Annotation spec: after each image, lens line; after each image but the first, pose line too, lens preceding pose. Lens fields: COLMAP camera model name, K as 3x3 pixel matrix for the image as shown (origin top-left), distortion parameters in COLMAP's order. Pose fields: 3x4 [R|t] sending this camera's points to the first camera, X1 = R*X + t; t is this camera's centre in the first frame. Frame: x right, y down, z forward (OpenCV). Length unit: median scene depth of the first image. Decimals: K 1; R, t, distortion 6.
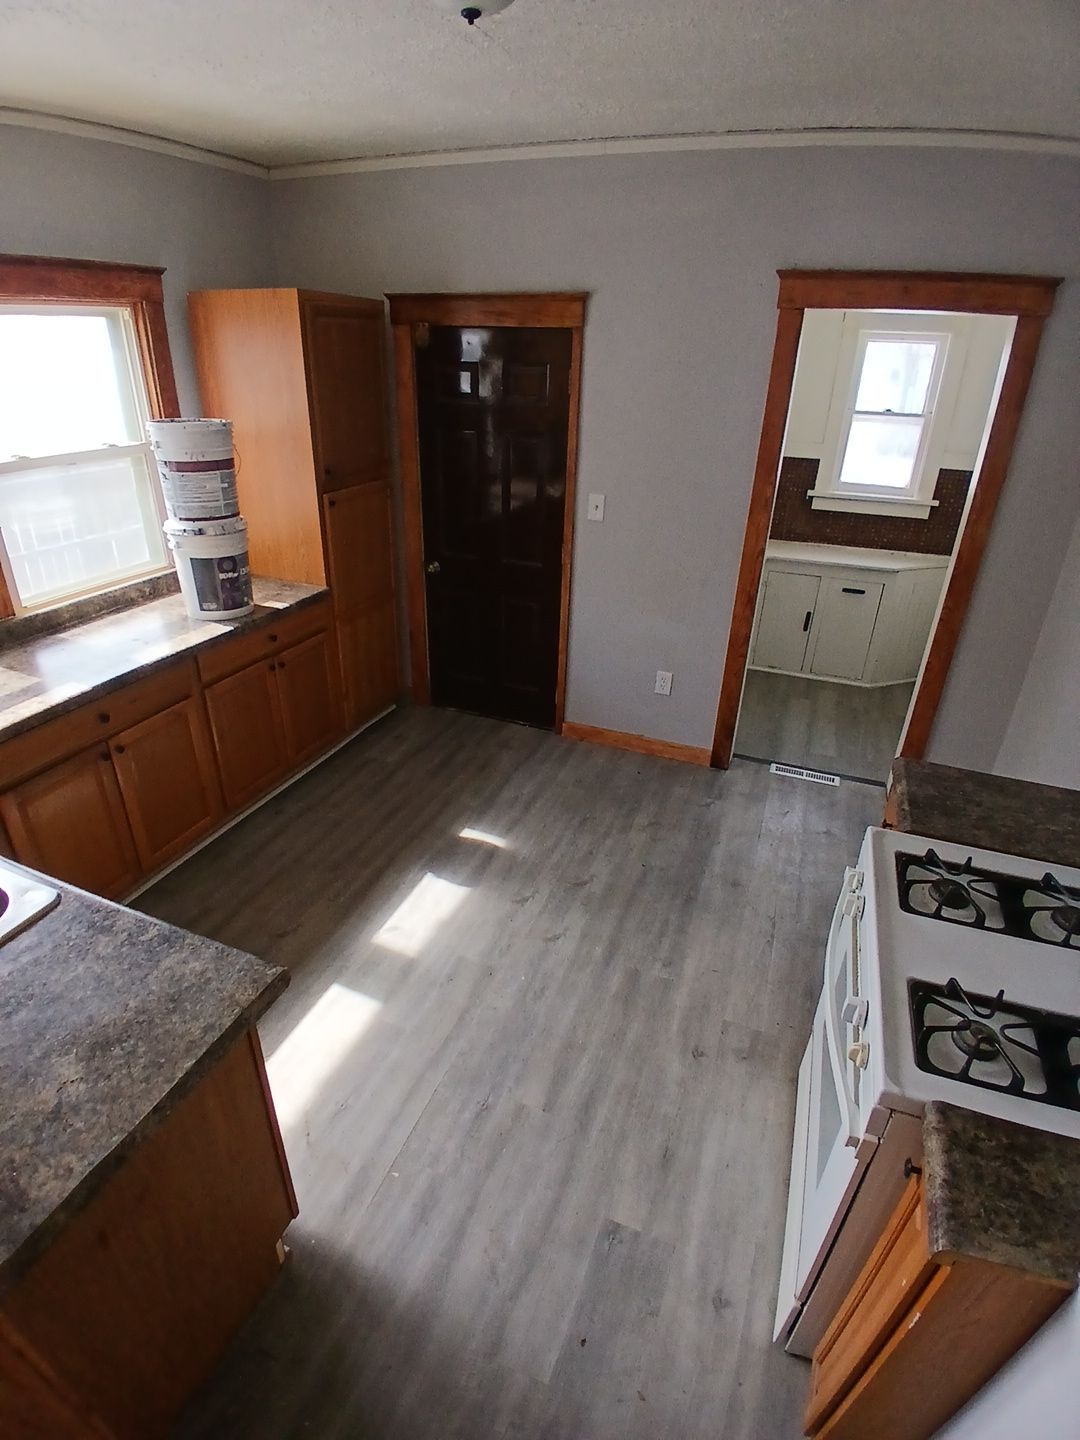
lens RADIAL K [[708.0, 0, 540.0], [0, 708.0, 720.0], [0, 0, 1]] dist [0.000793, -0.053653]
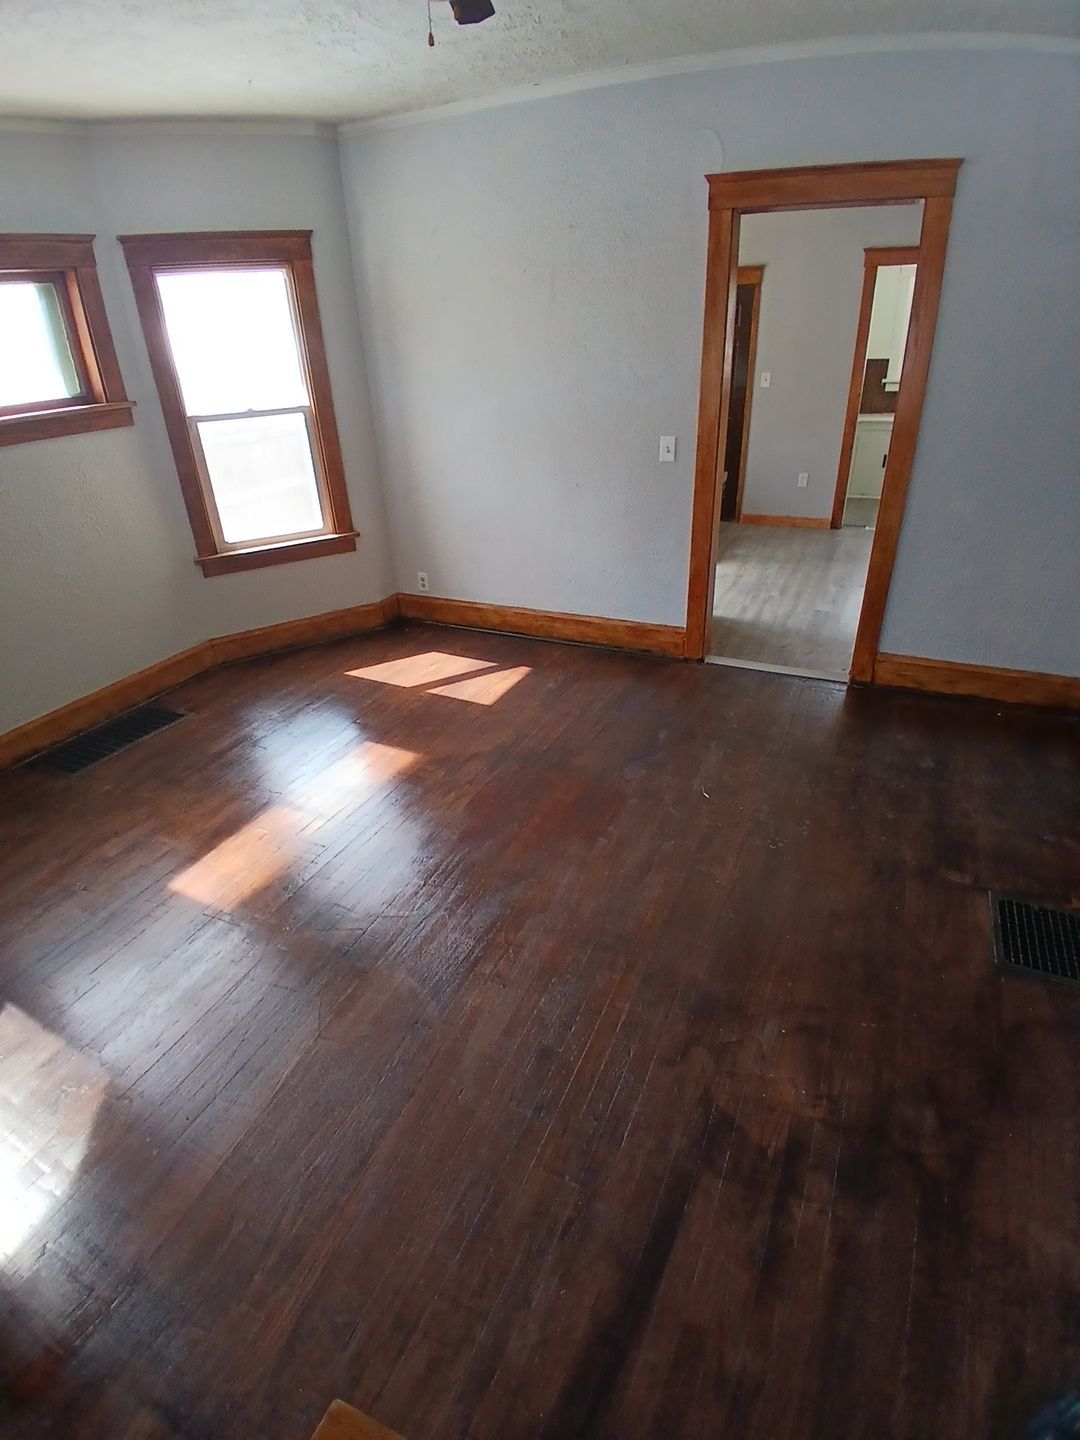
lens RADIAL K [[708.0, 0, 540.0], [0, 708.0, 720.0], [0, 0, 1]] dist [0.000793, -0.053653]
pose [[0.995433, -0.022802, -0.092704, -0.411853], [0.024420, 0.999568, 0.016361, 0.625217], [0.092291, -0.018550, 0.995559, -1.037976]]
